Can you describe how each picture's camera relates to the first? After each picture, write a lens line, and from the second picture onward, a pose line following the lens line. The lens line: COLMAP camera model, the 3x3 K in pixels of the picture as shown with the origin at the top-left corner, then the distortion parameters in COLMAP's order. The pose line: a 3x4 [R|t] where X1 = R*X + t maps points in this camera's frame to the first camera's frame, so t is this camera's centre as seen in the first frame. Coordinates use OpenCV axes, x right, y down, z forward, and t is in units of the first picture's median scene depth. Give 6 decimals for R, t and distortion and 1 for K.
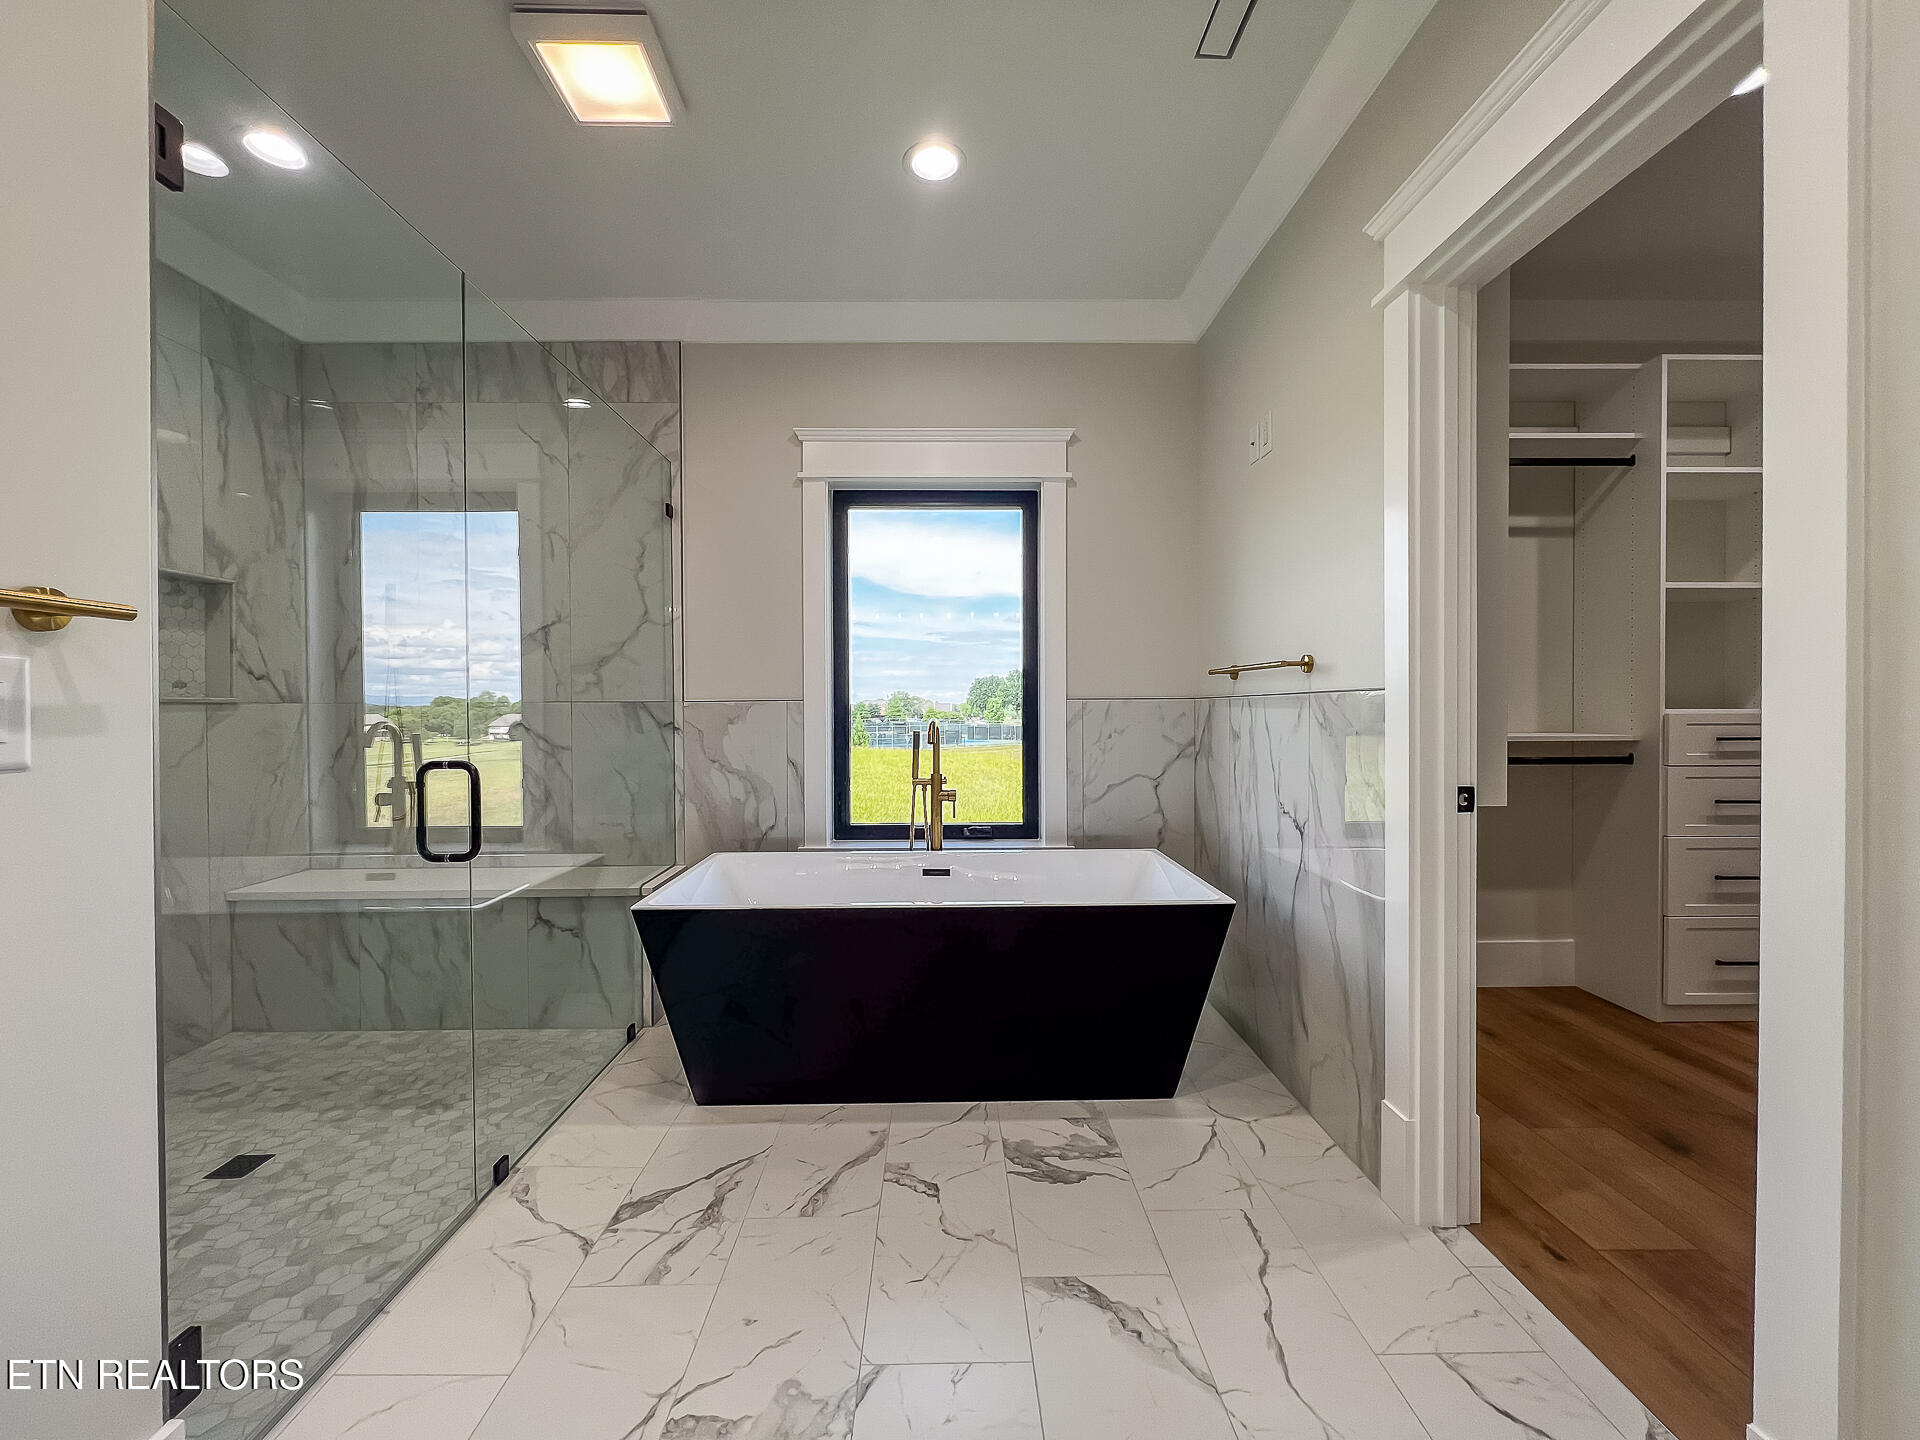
lens RADIAL K [[770.5, 0, 952.8], [0, 770.5, 718.4], [0, 0, 1]] dist [-0.004379, 0.001505]
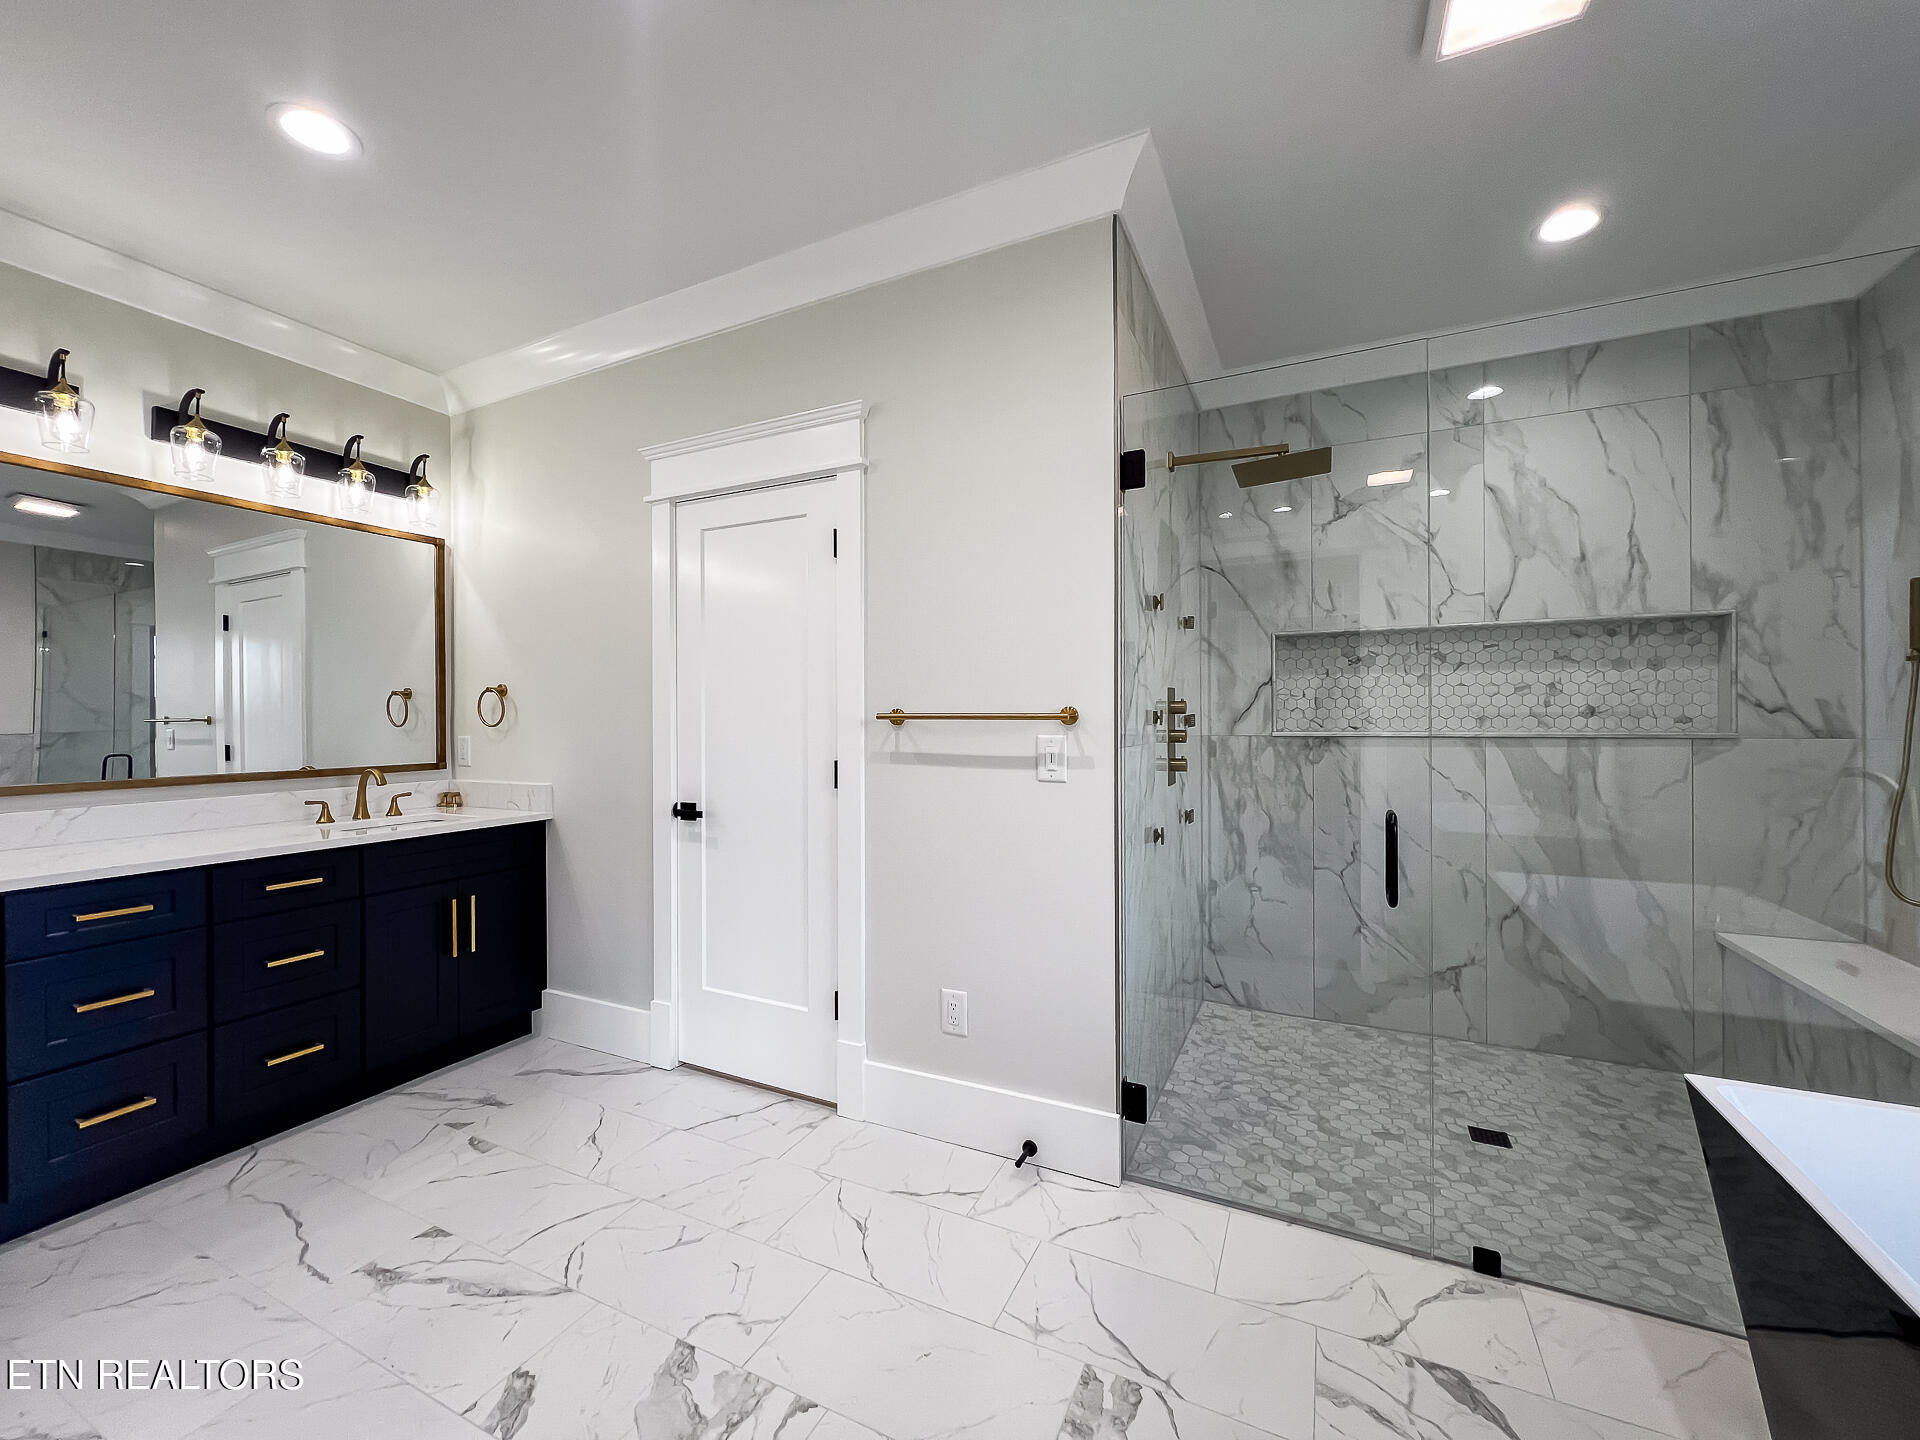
lens RADIAL K [[770.5, 0, 950.2], [0, 770.5, 718.3], [0, 0, 1]] dist [-0.004379, 0.001505]
pose [[-0.457577, 0.008443, -0.889130, 0.331219], [-0.003998, 0.999925, 0.011552, -0.047929], [0.889161, 0.008841, -0.457509, 0.528314]]
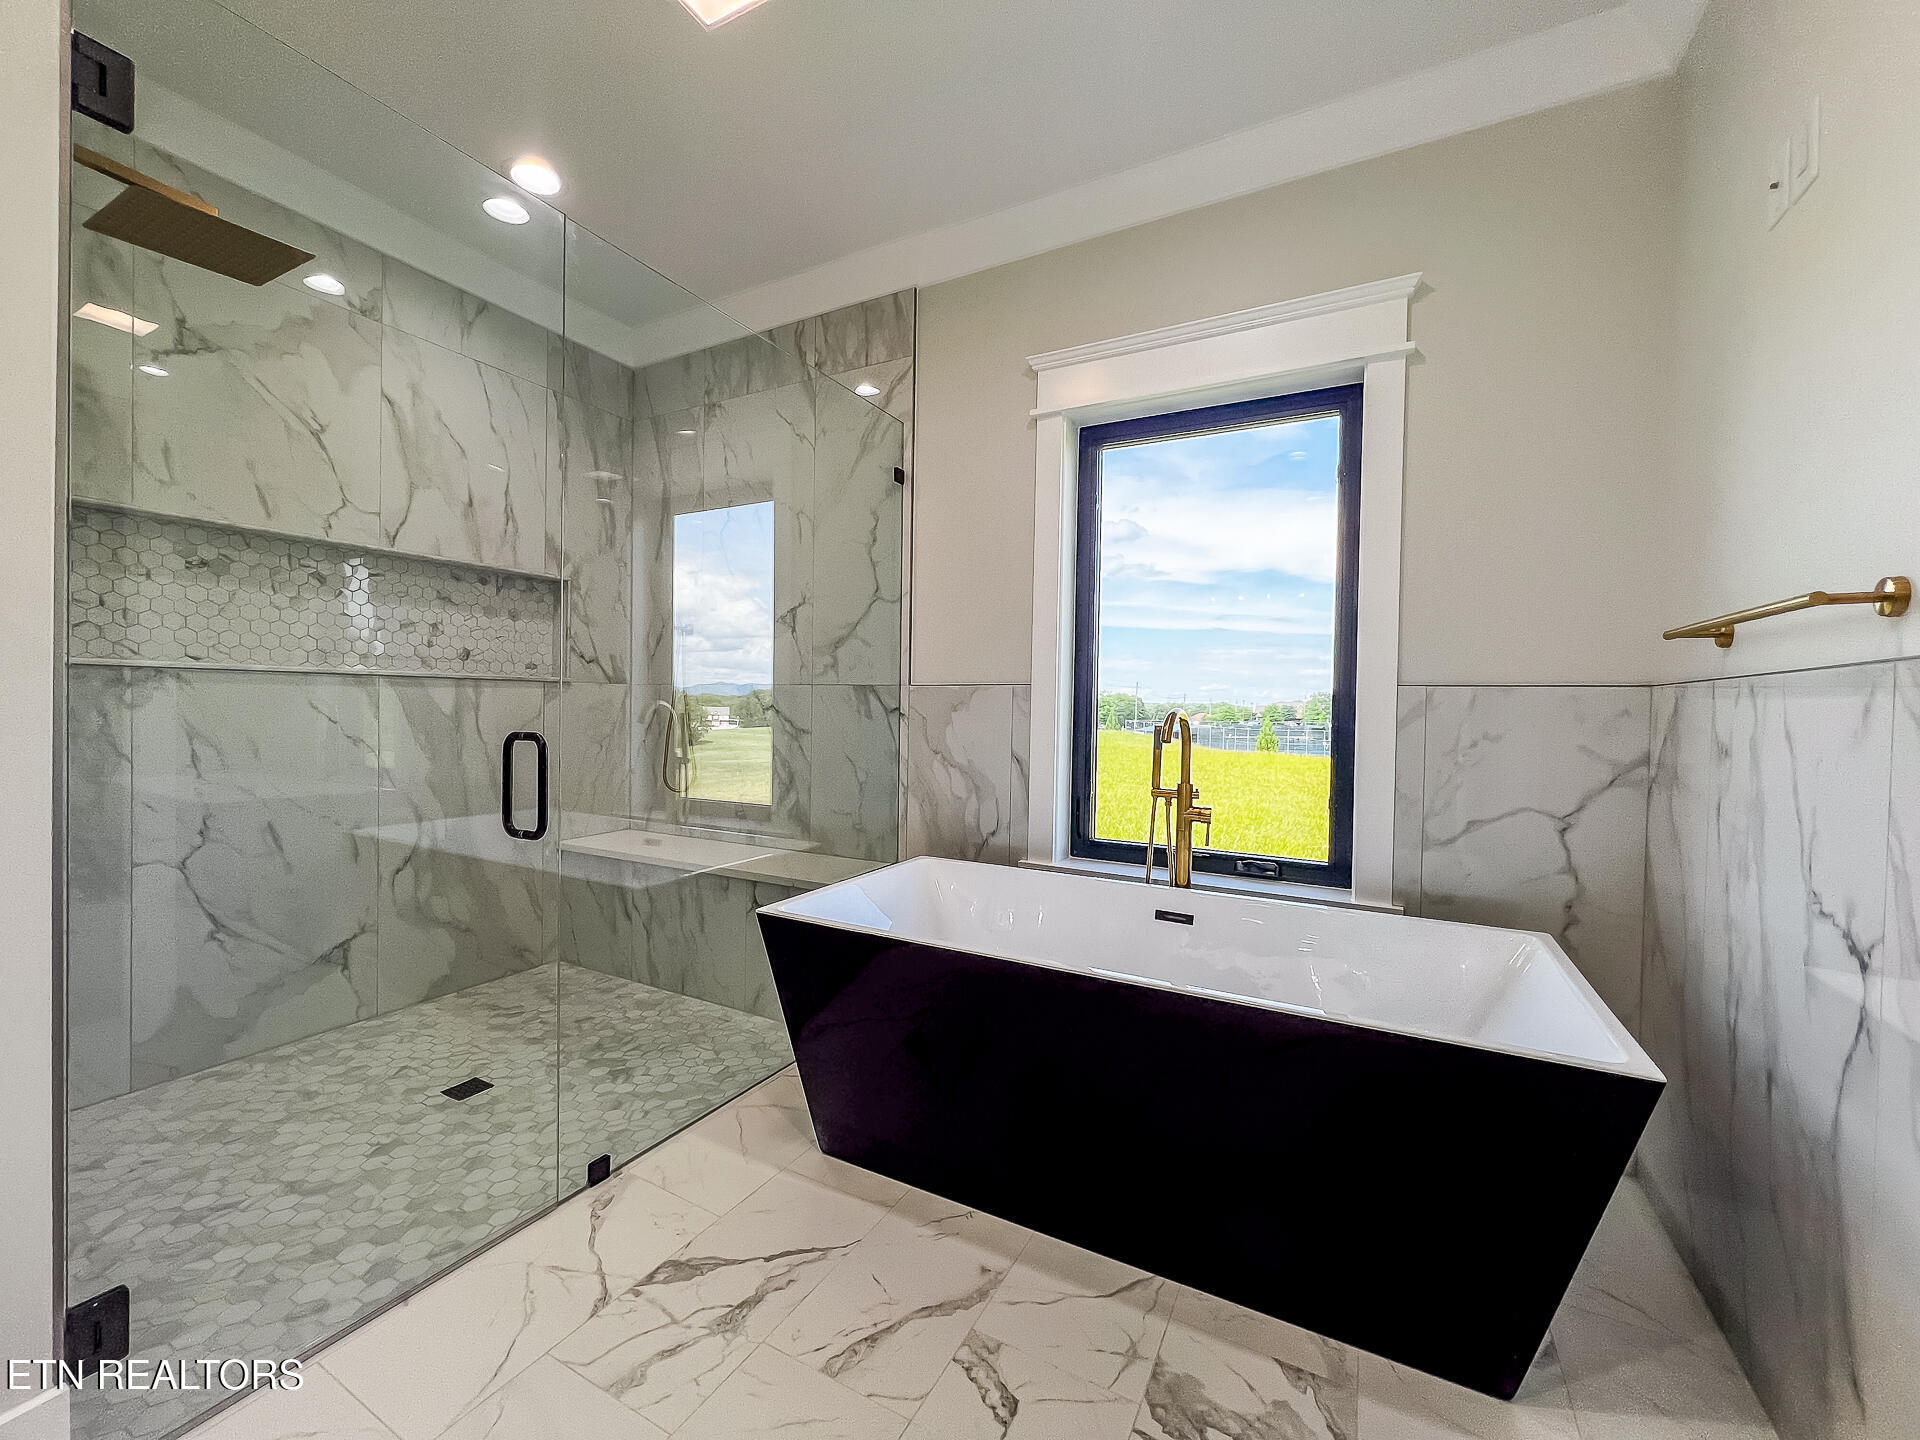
lens RADIAL K [[770.5, 0, 952.1], [0, 770.5, 718.4], [0, 0, 1]] dist [-0.004379, 0.001505]
pose [[0.869386, 0.027970, -0.493340, 0.149169], [-0.027668, 0.999586, 0.007914, 0.009081], [0.493357, 0.006770, 0.869800, 0.244597]]
